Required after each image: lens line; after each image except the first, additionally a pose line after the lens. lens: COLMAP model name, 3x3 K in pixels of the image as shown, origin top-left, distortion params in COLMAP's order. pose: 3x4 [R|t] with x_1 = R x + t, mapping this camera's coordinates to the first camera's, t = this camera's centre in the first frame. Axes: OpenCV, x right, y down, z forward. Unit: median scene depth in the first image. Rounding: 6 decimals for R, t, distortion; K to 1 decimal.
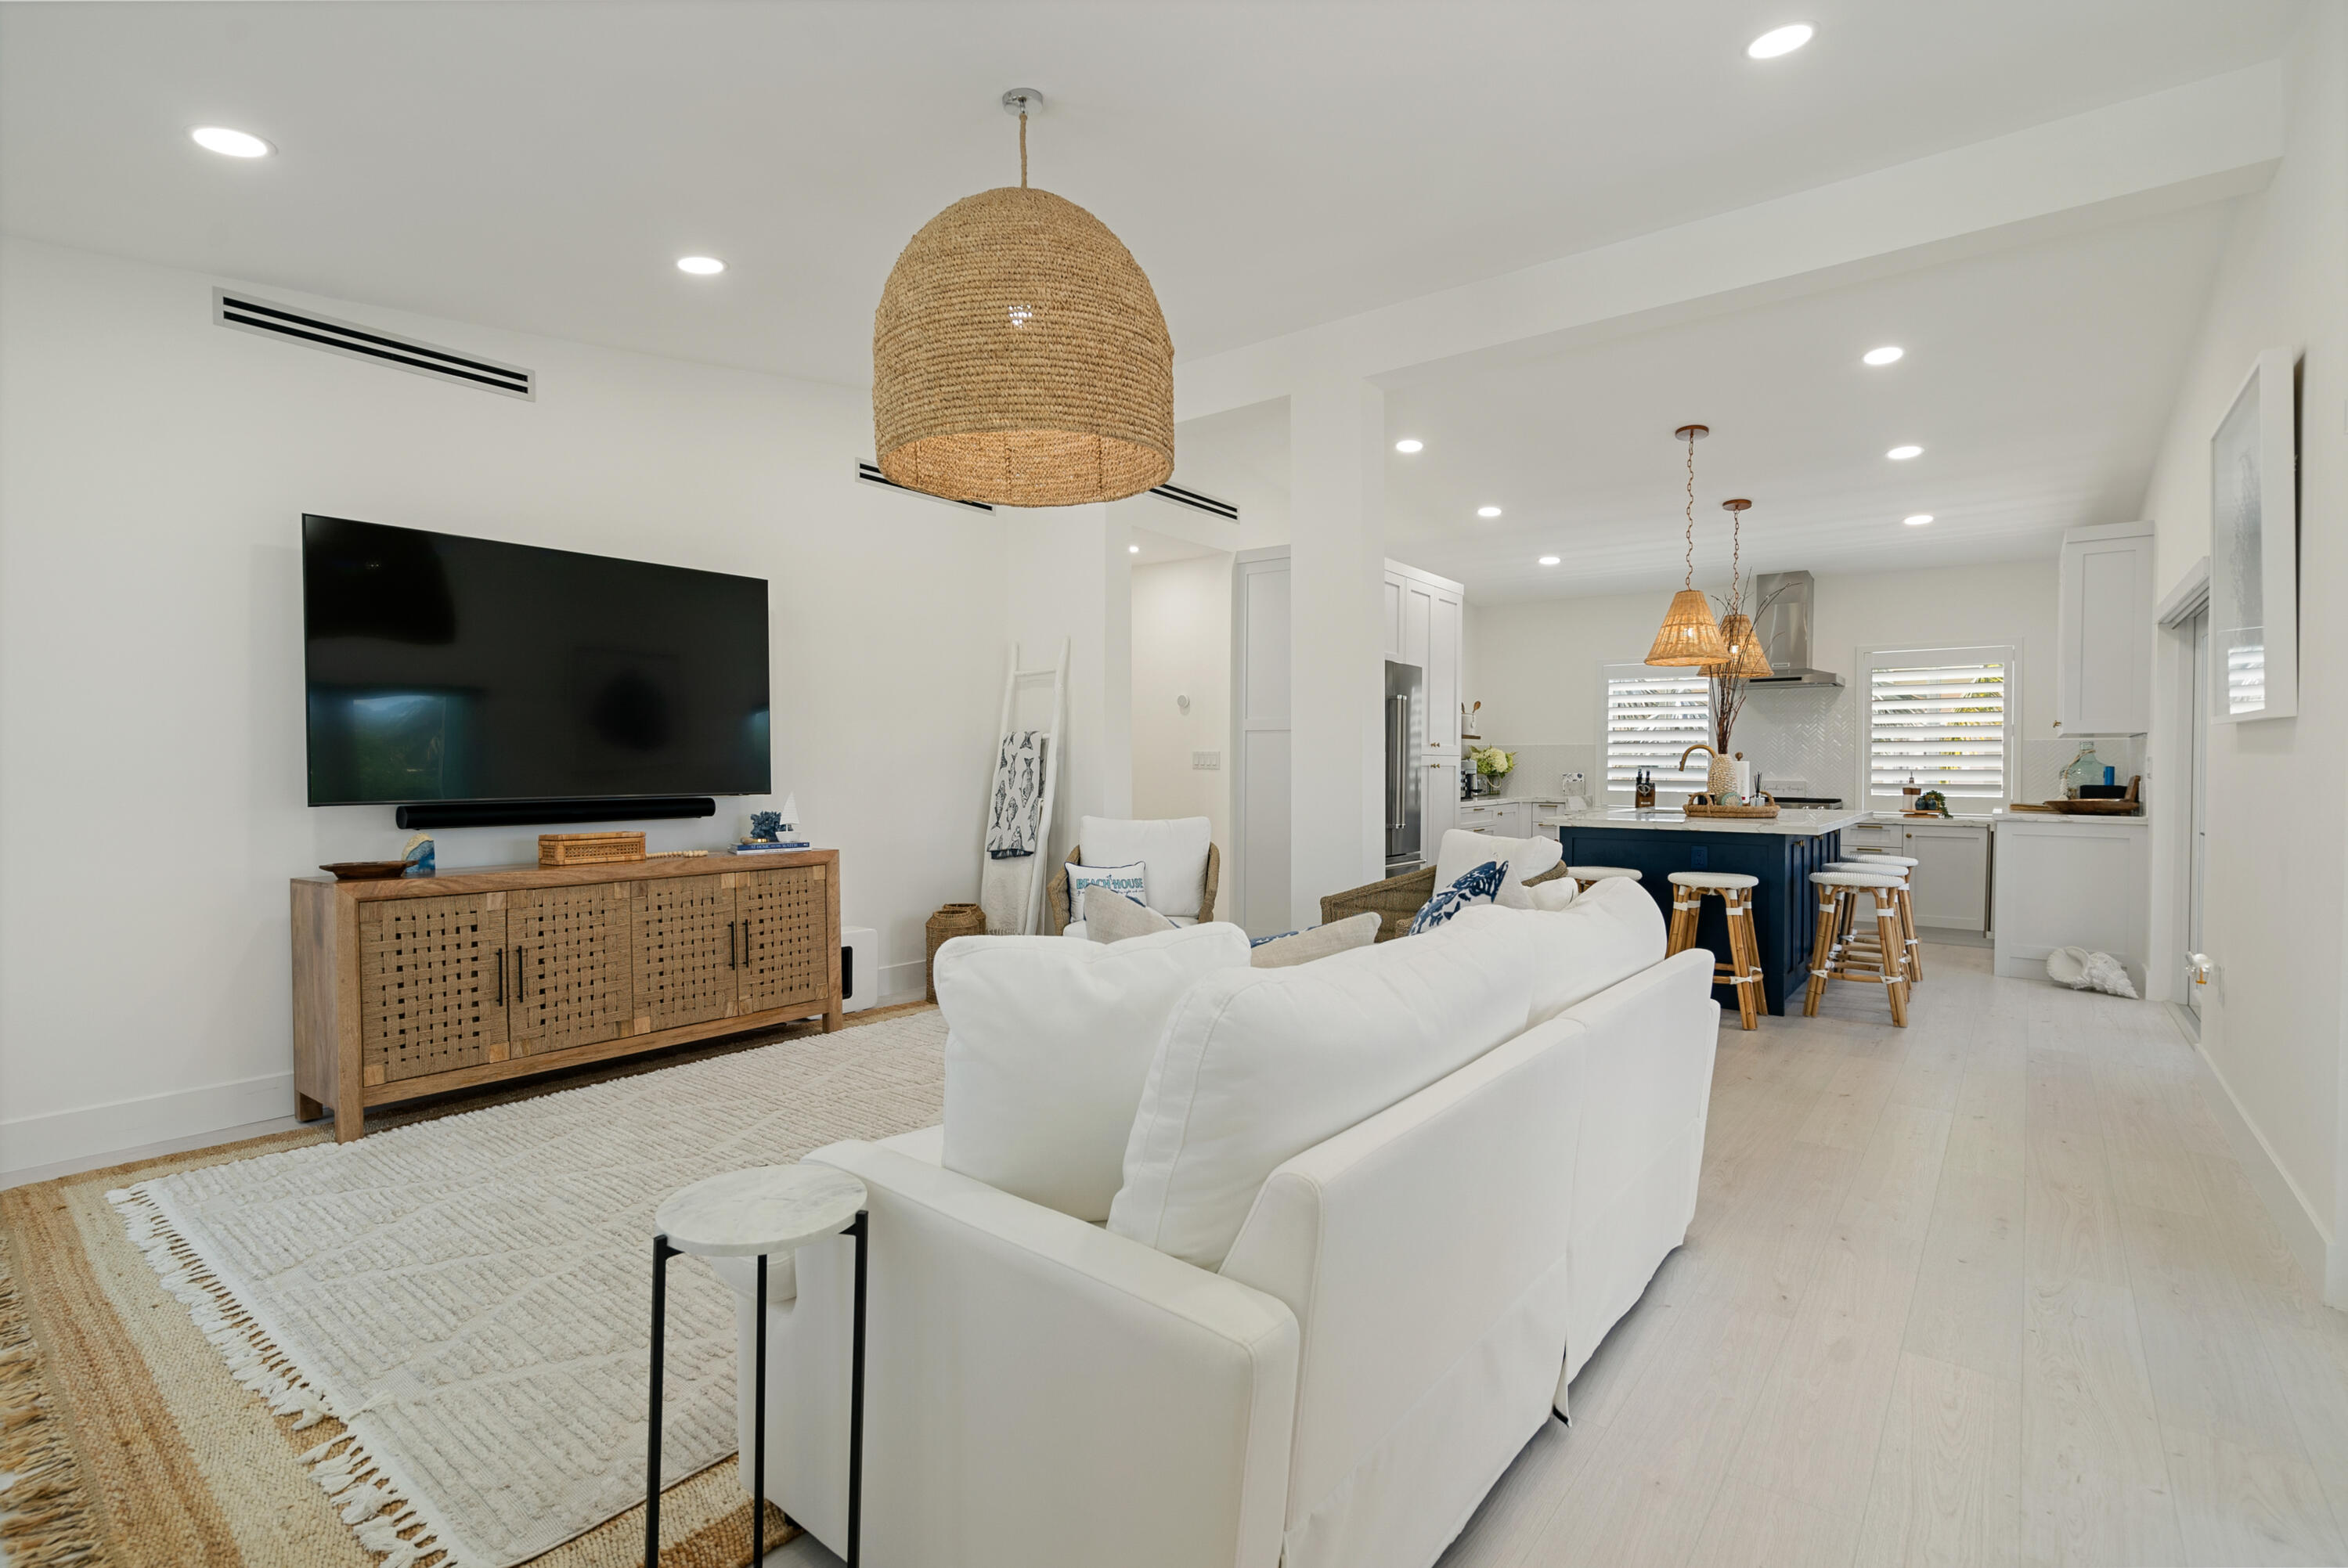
lens RADIAL K [[1061.4, 0, 1174.0], [0, 1061.4, 784.0], [0, 0, 1]] dist [-0.014279, 0.012762]
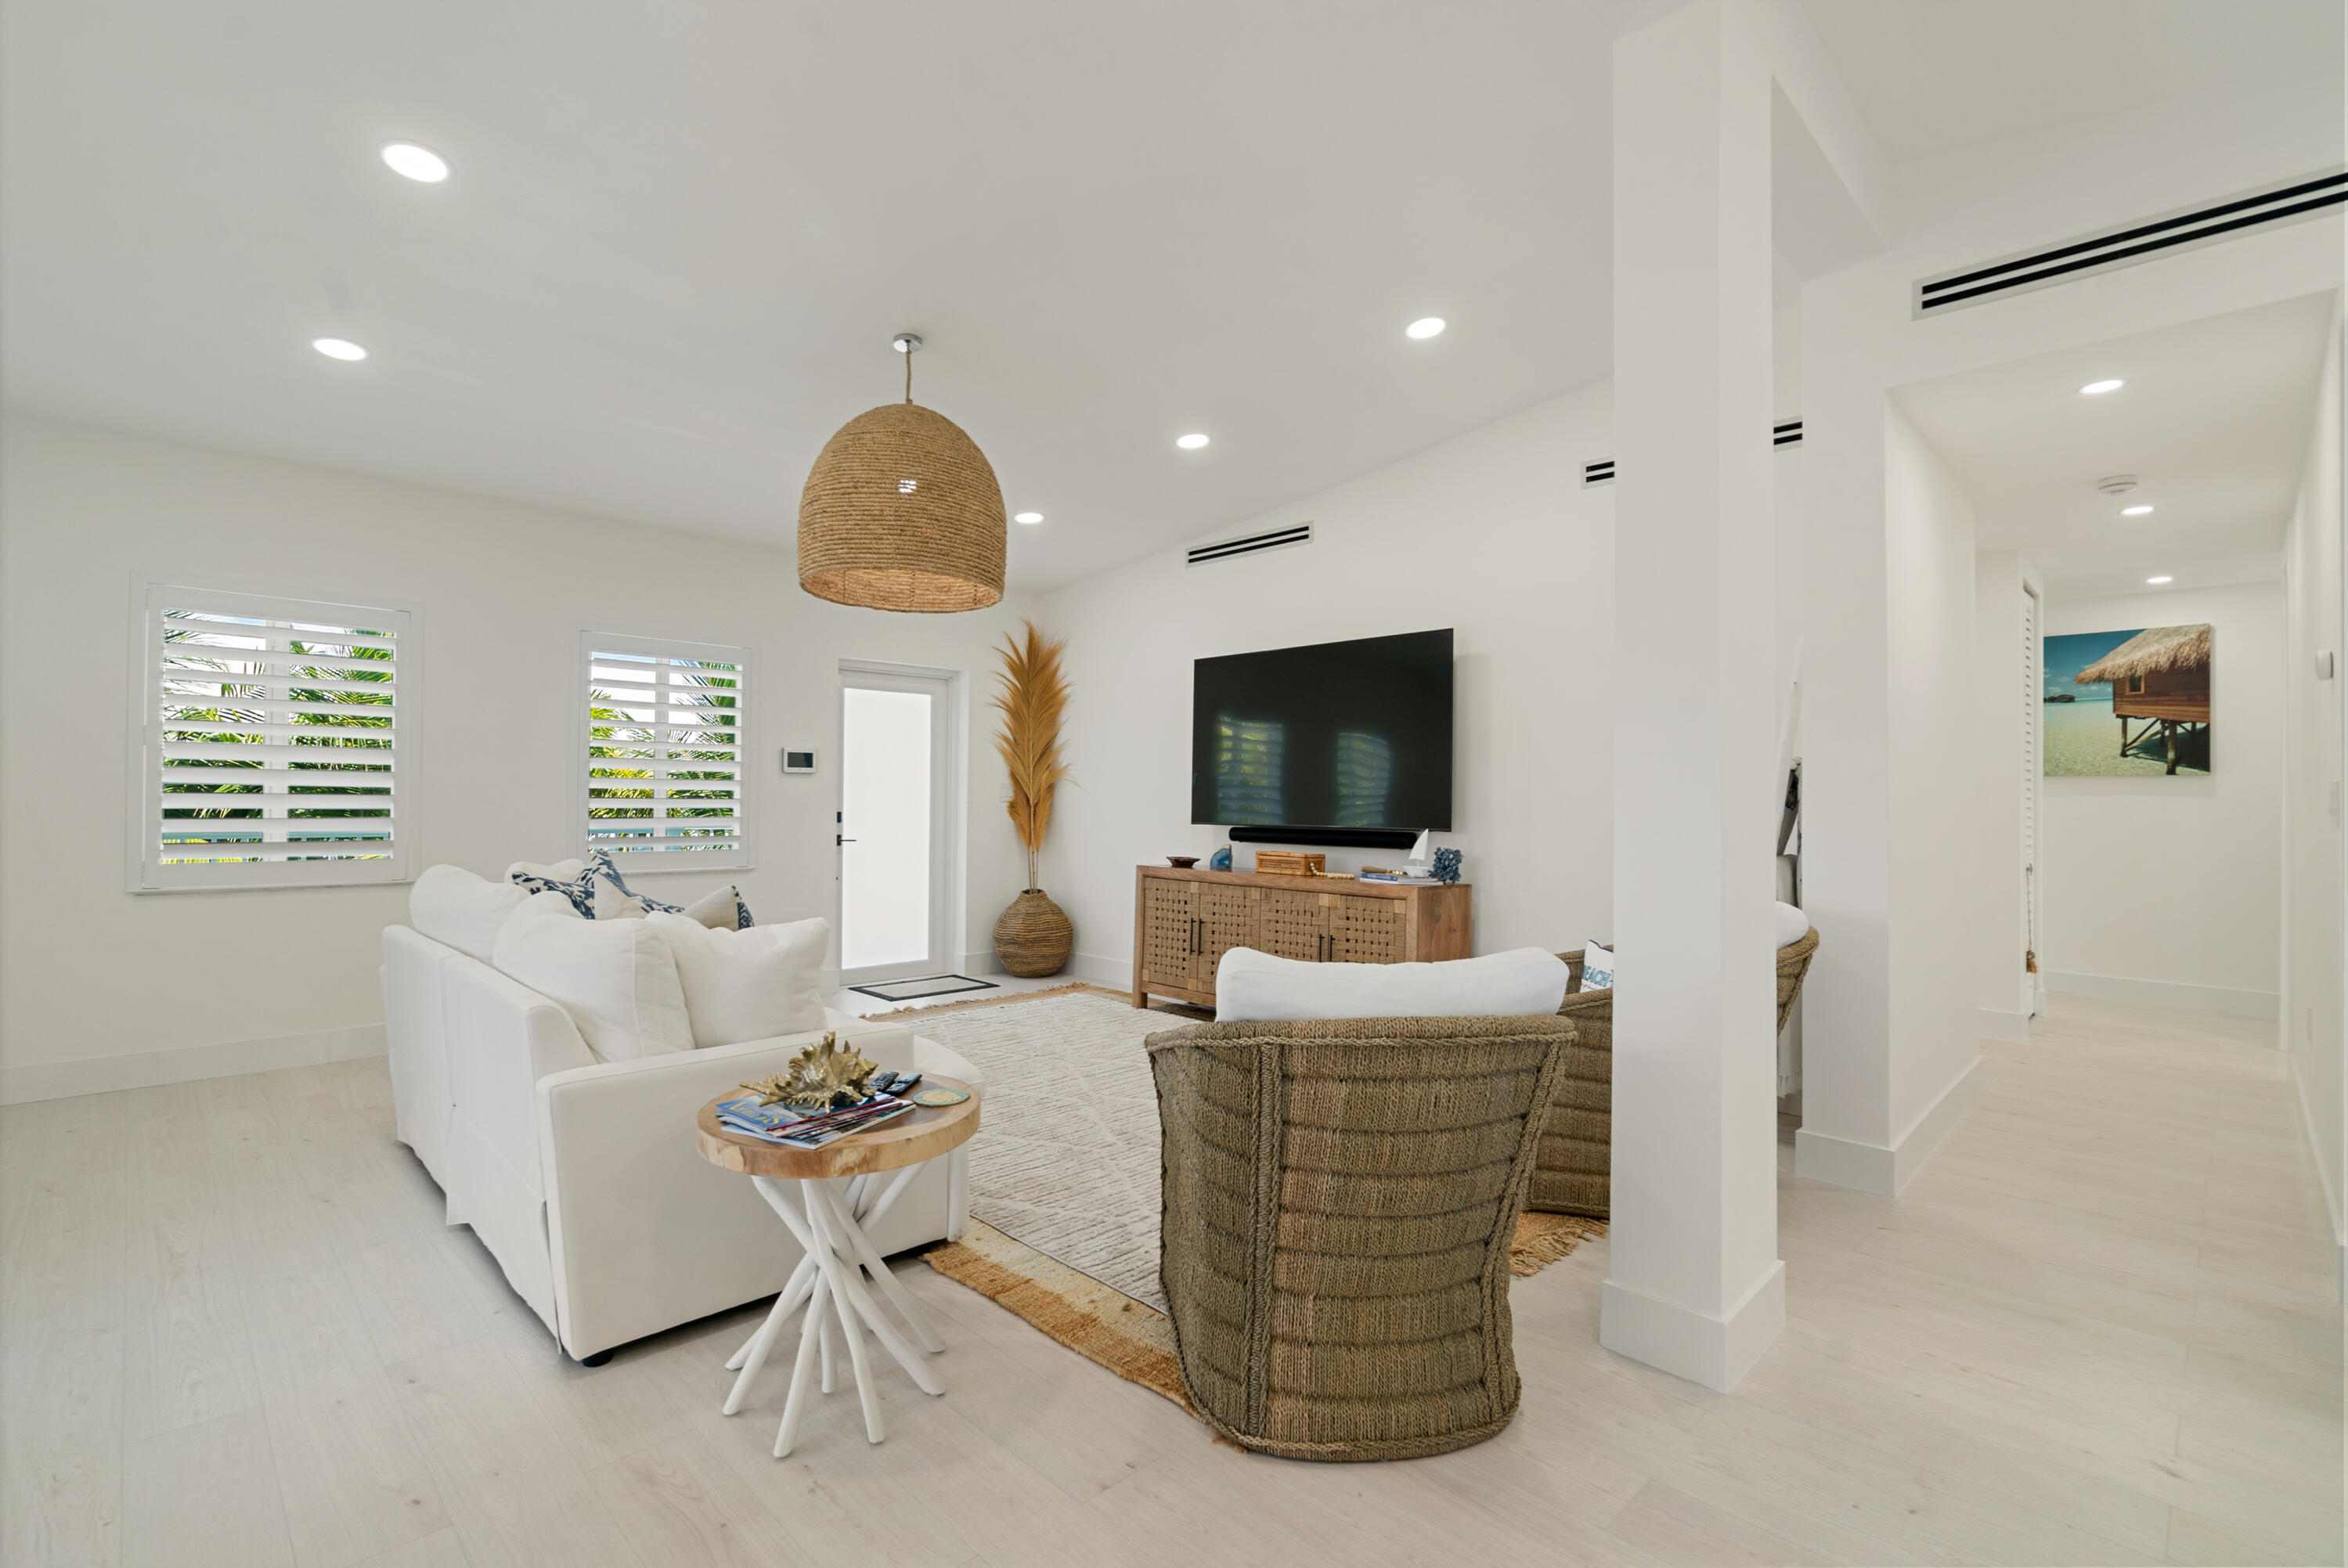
lens RADIAL K [[1061.4, 0, 1174.0], [0, 1061.4, 784.0], [0, 0, 1]] dist [-0.014279, 0.012762]
pose [[-0.106272, -0.015584, -0.994215, 0.830796], [-0.030498, 0.999458, -0.012406, -0.019854], [0.993869, 0.029003, -0.106690, 1.012620]]
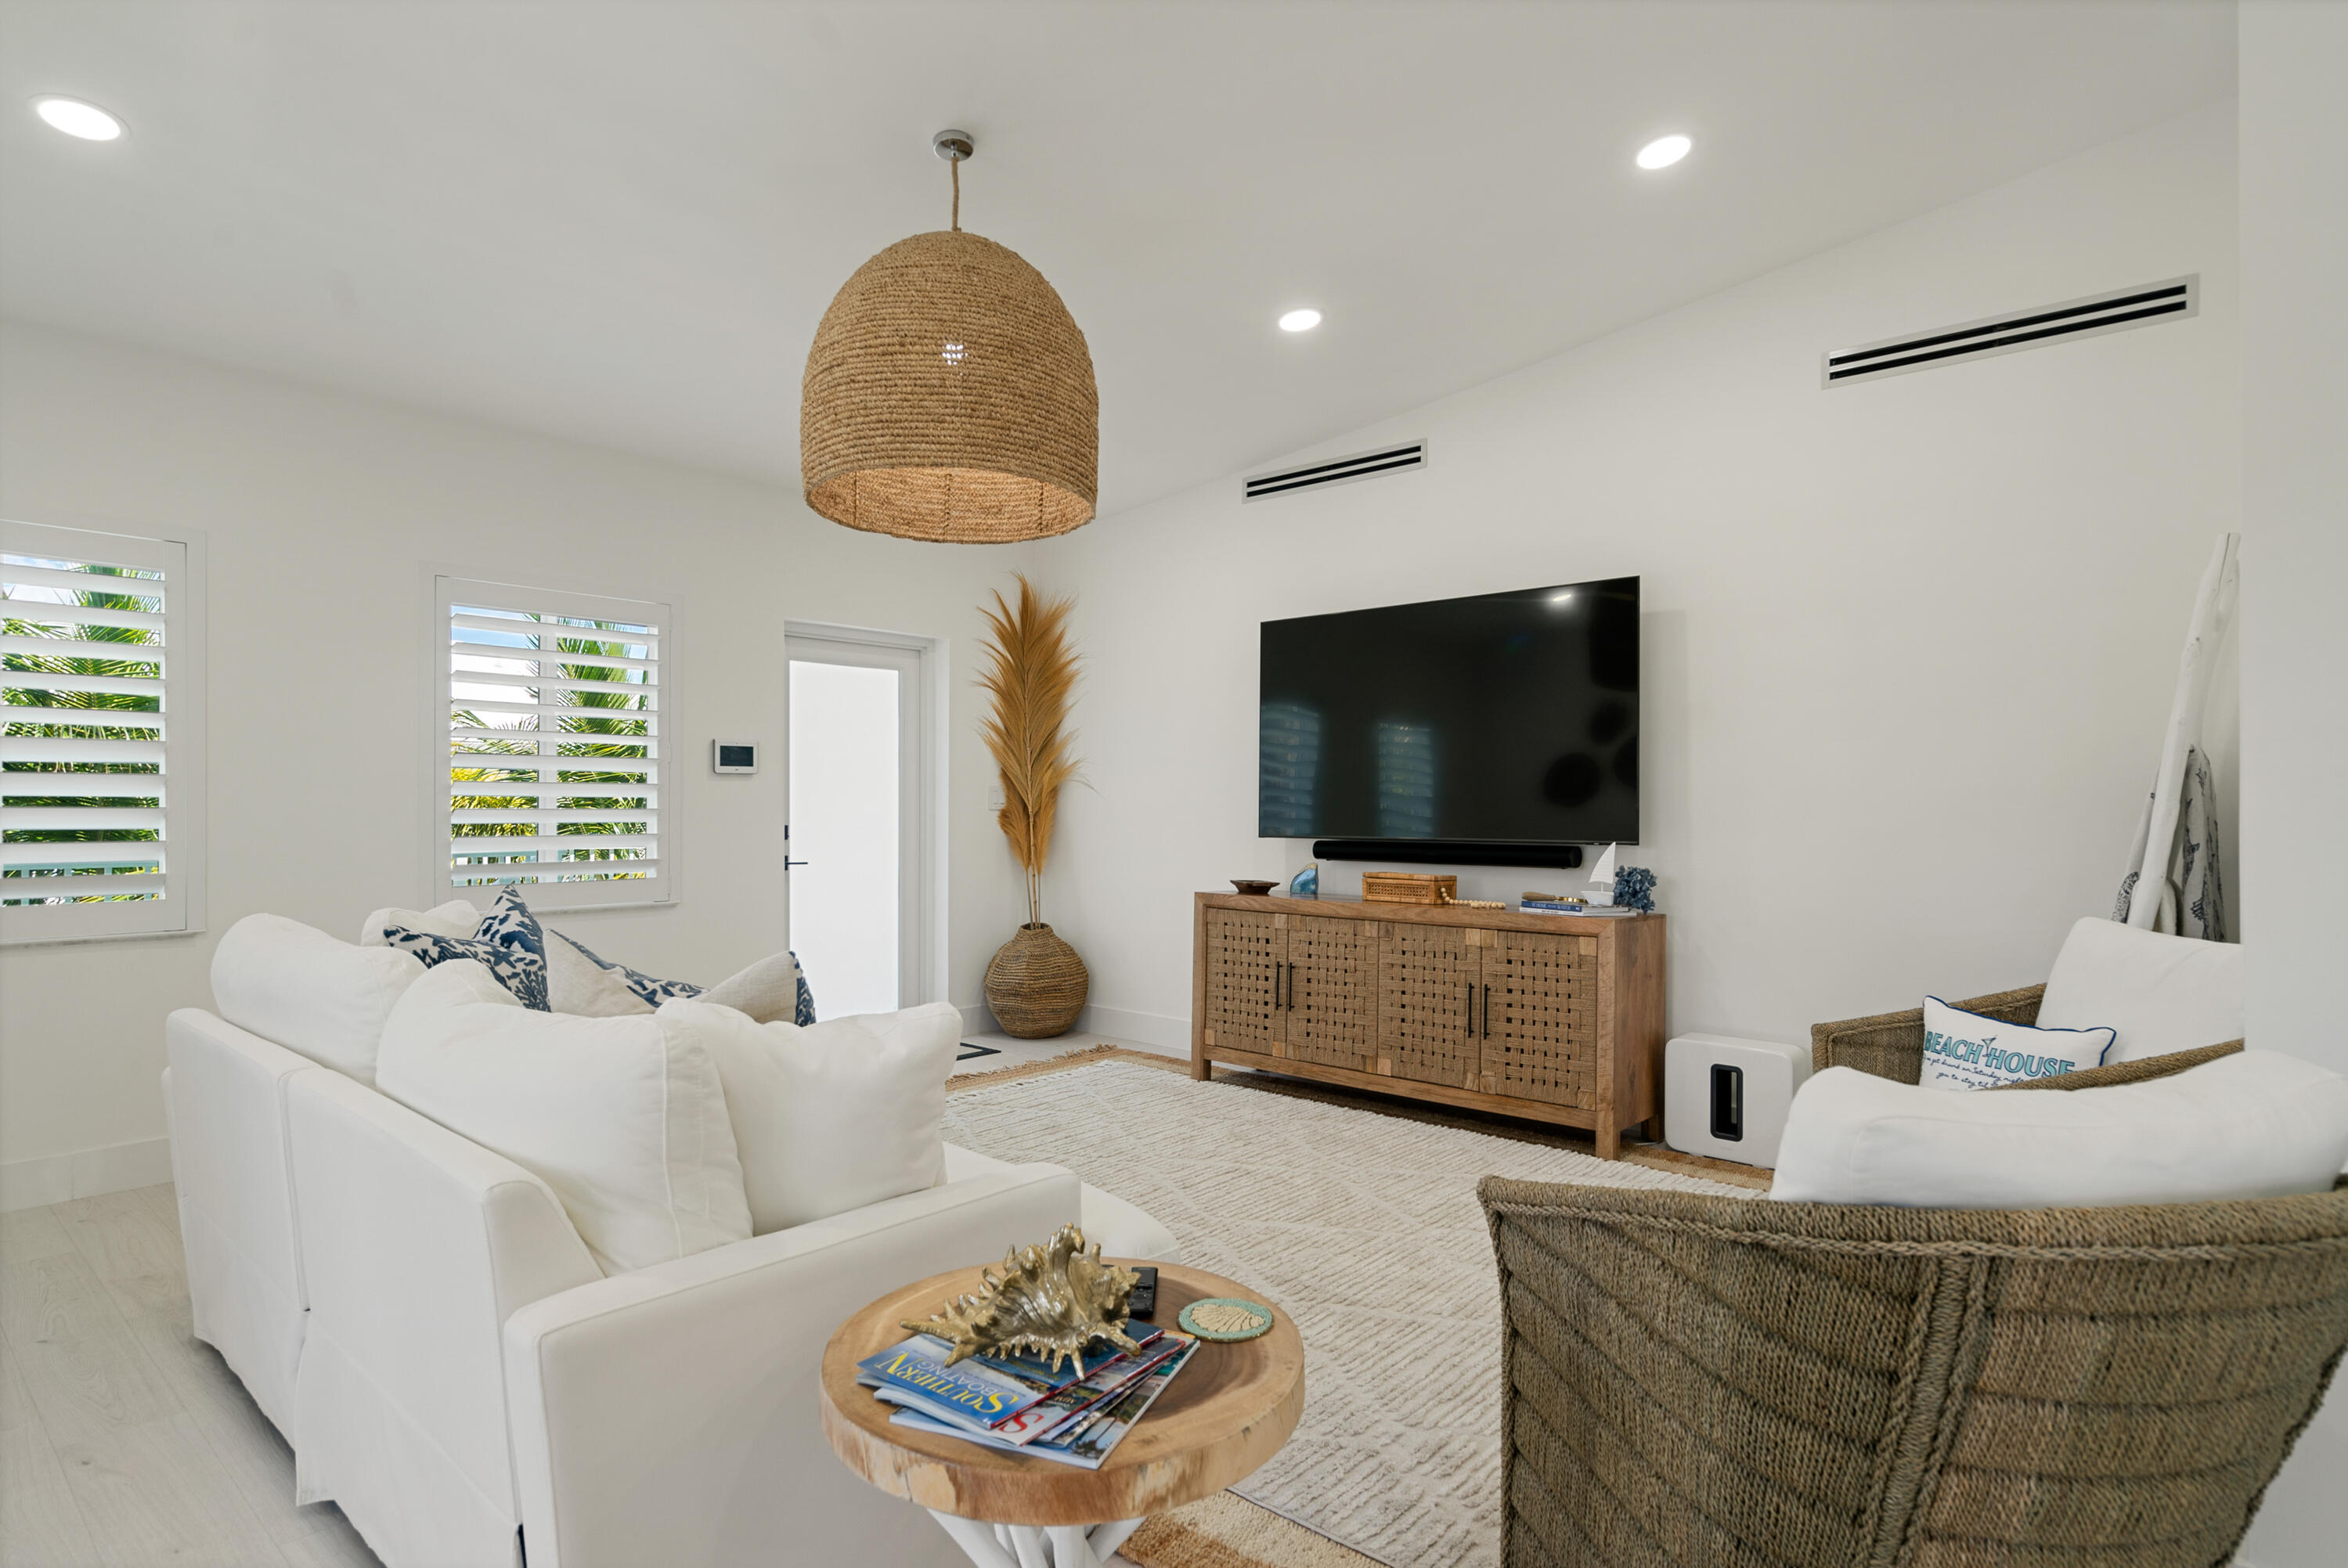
lens RADIAL K [[1228.2, 0, 1171.4], [0, 1228.2, 799.9], [0, 0, 1]] dist [0.005377, 0.000426]
pose [[-0.039488, -0.004563, -0.999210, 0.664661], [-0.022878, 0.999732, -0.003662, -0.015890], [0.998958, 0.022715, -0.039581, 0.830108]]
